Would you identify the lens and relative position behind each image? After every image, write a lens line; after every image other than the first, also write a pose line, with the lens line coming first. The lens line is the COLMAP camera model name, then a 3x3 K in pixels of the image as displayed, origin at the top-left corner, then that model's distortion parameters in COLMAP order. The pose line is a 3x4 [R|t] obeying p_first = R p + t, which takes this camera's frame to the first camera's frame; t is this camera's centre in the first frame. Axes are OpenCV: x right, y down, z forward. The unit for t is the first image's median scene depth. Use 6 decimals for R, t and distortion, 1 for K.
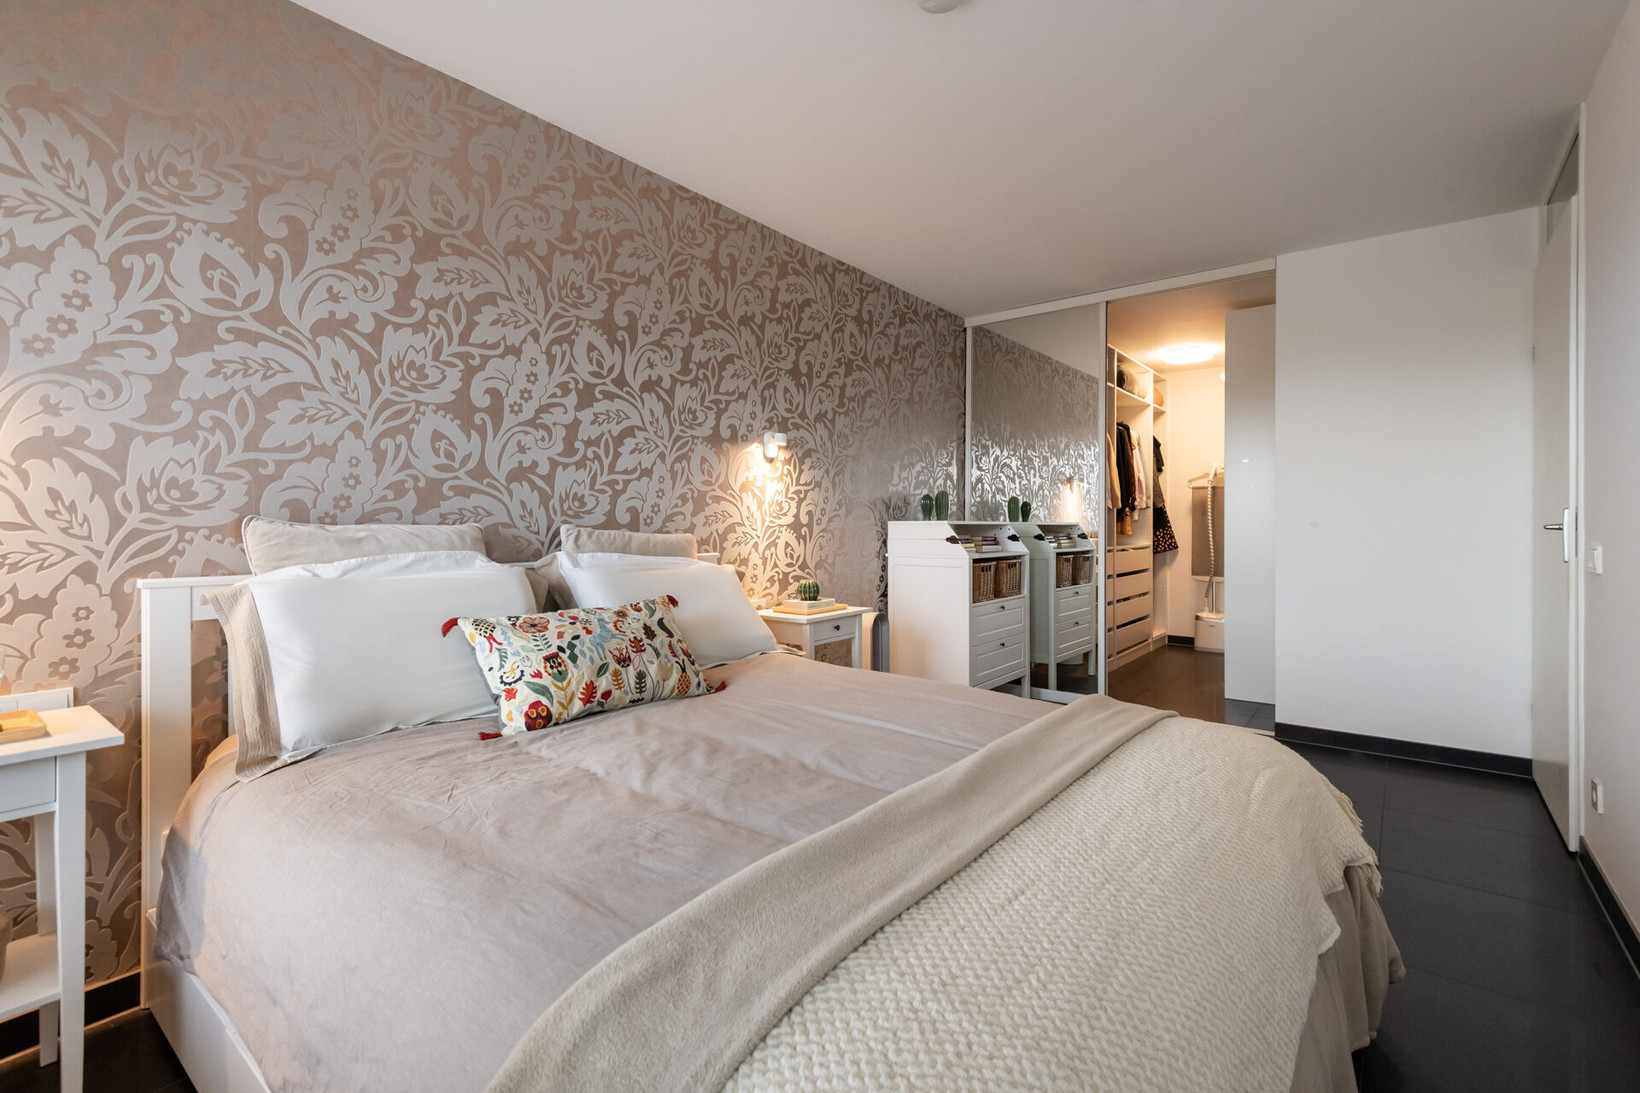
lens RADIAL K [[738.3, 0, 809.6], [0, 738.3, 532.7], [0, 0, 1]] dist [0.012698, 0.000245]
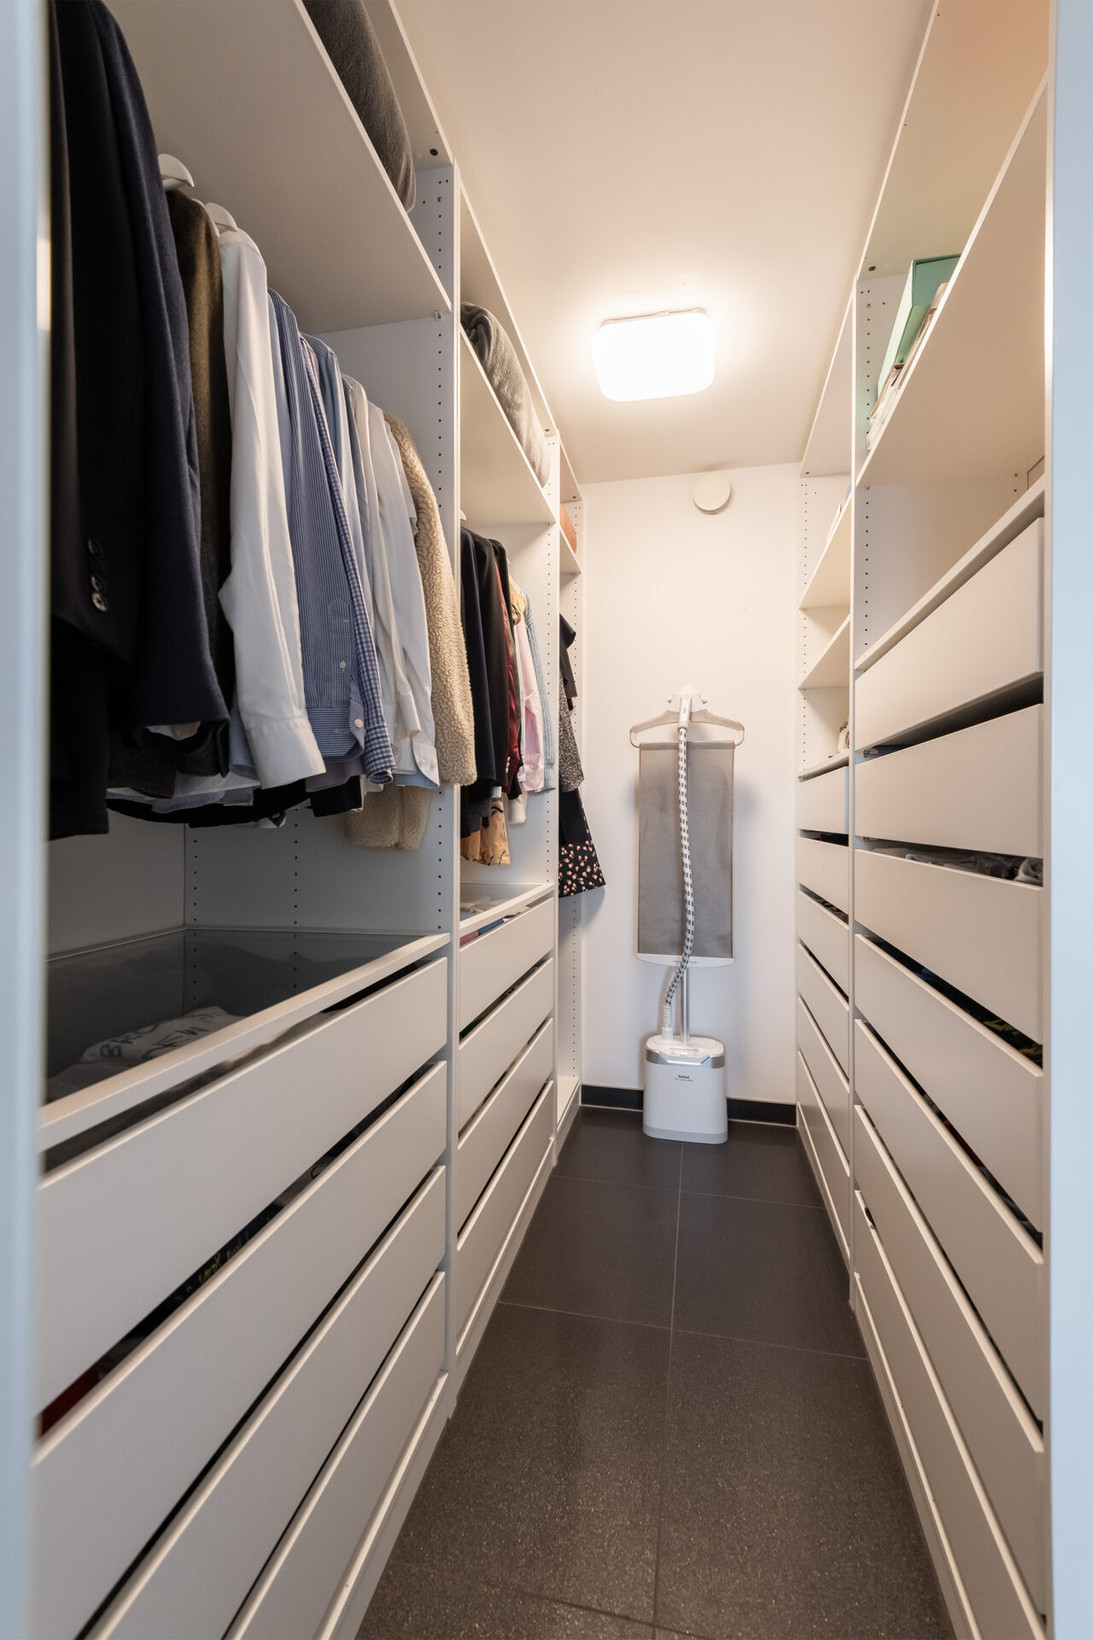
lens RADIAL K [[738.3, 0, 544.4], [0, 738.3, 817.8], [0, 0, 1]] dist [0.012698, 0.000245]
pose [[0.895891, 0.008692, 0.444189, 0.283539], [-0.007108, 0.999961, -0.005231, -0.016998], [-0.444217, 0.001529, 0.895918, 0.653453]]
